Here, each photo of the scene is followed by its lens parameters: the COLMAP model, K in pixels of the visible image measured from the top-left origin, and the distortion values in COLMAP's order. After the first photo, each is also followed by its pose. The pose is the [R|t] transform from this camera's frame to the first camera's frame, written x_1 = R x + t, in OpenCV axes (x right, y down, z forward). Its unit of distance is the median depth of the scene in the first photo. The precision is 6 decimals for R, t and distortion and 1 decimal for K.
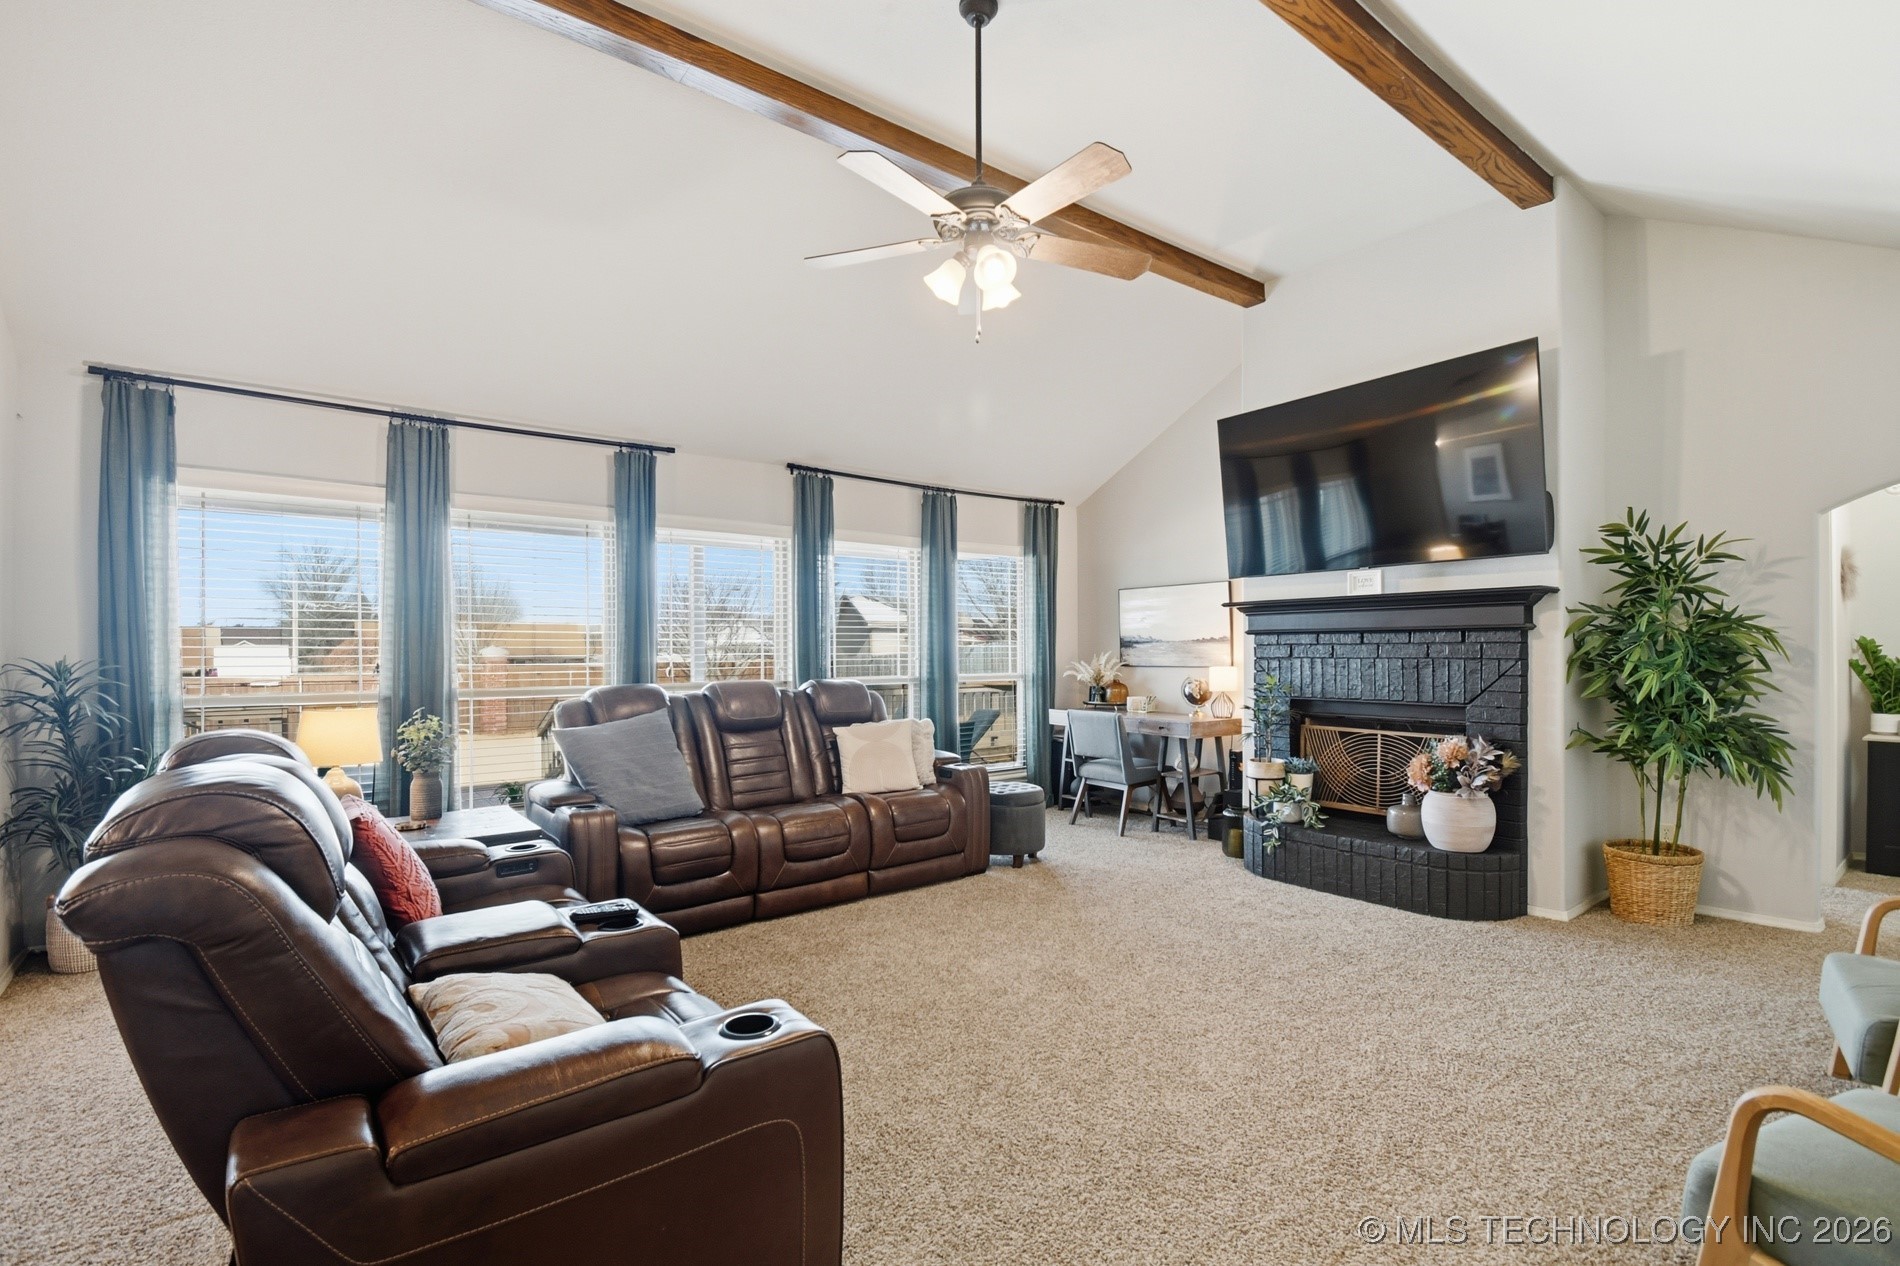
lens RADIAL K [[853.4, 0, 950.0], [0, 853.4, 633.0], [0, 0, 1]] dist [-0.001351, -0.000221]
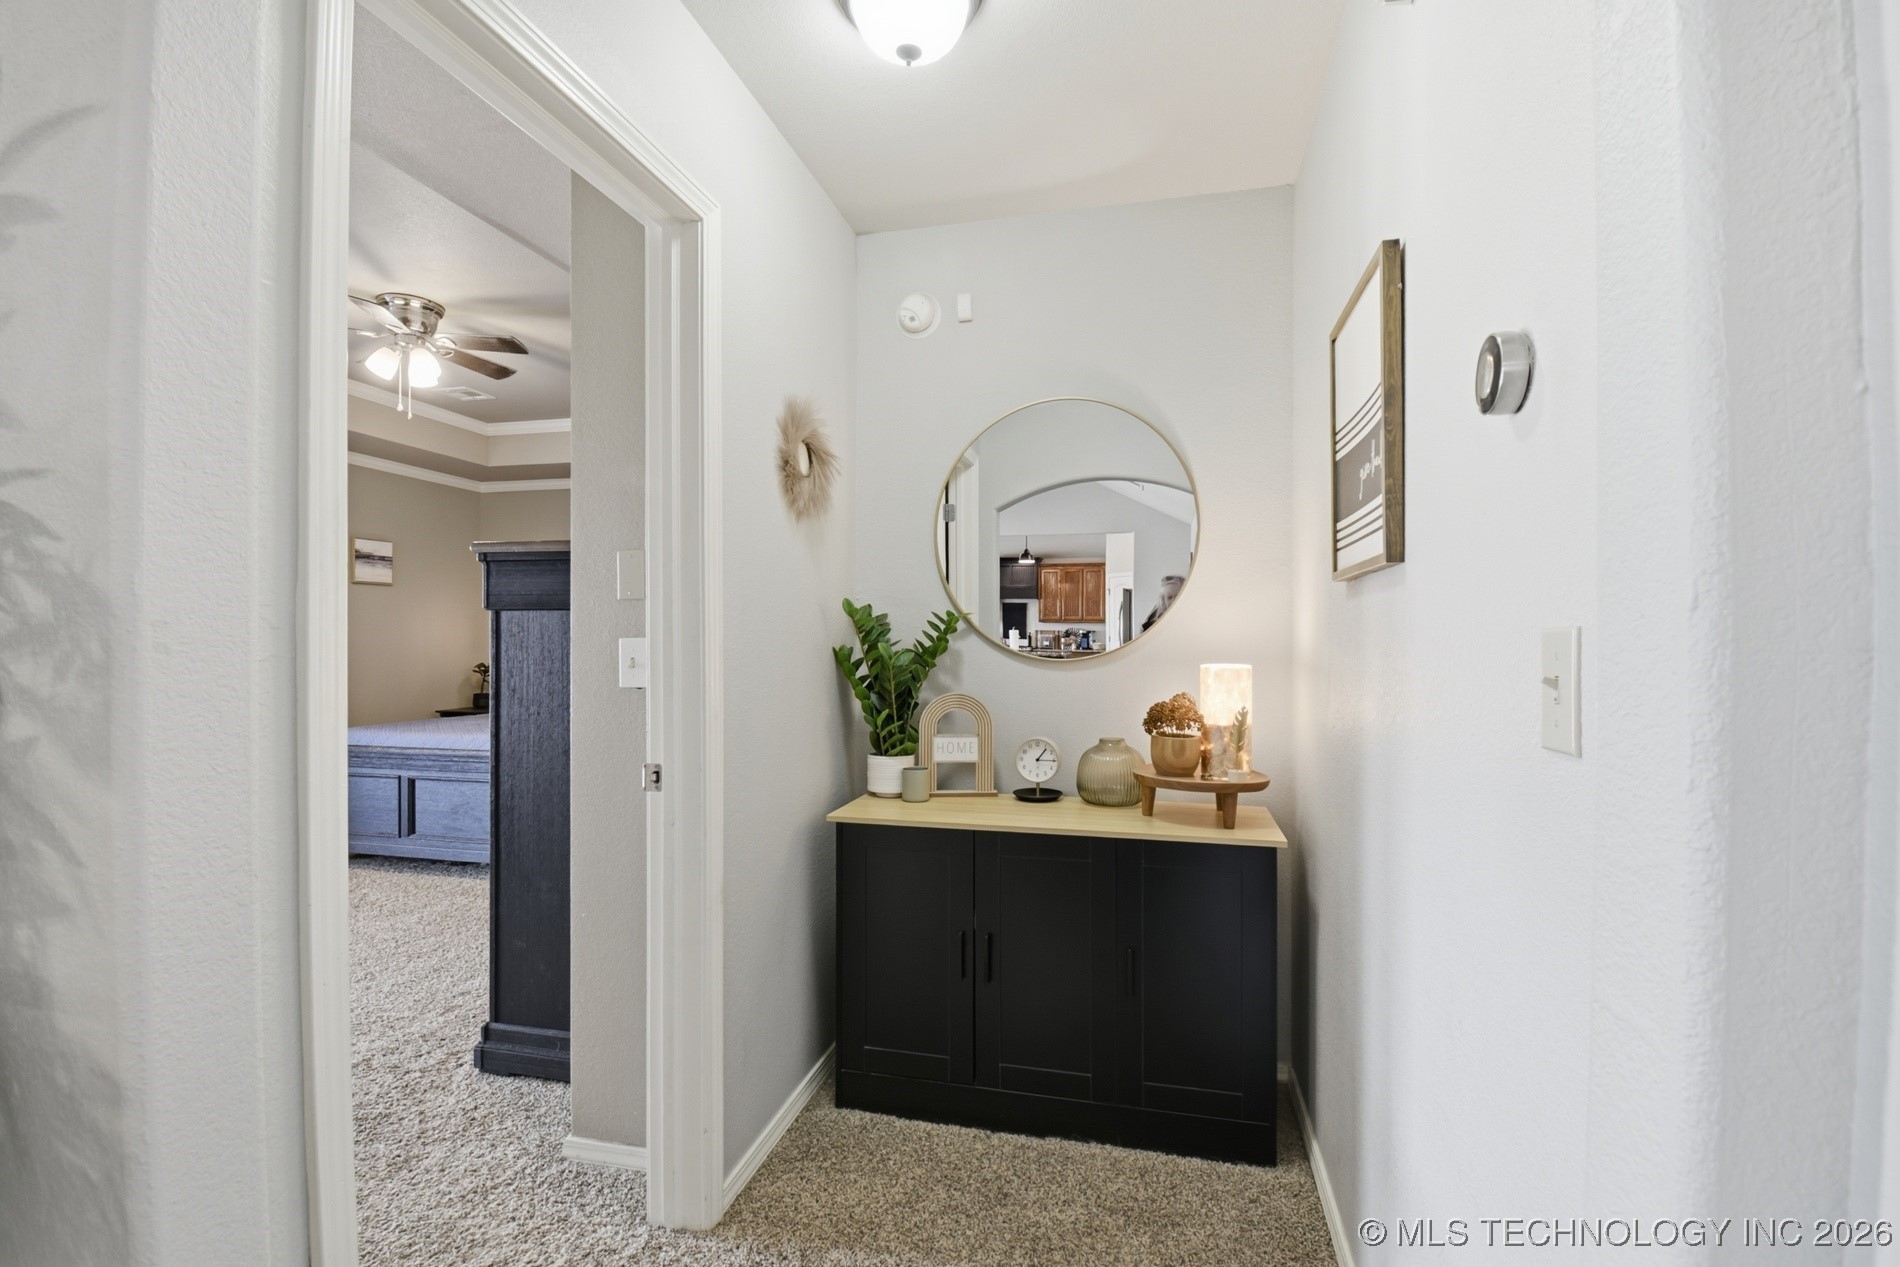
lens RADIAL K [[853.4, 0, 950.0], [0, 853.4, 633.5], [0, 0, 1]] dist [-0.001351, -0.000221]
pose [[0.787118, 0.004558, 0.616786, 0.816242], [-0.001931, 0.999986, -0.004925, 0.025462], [-0.616800, 0.002686, 0.787115, 0.581353]]
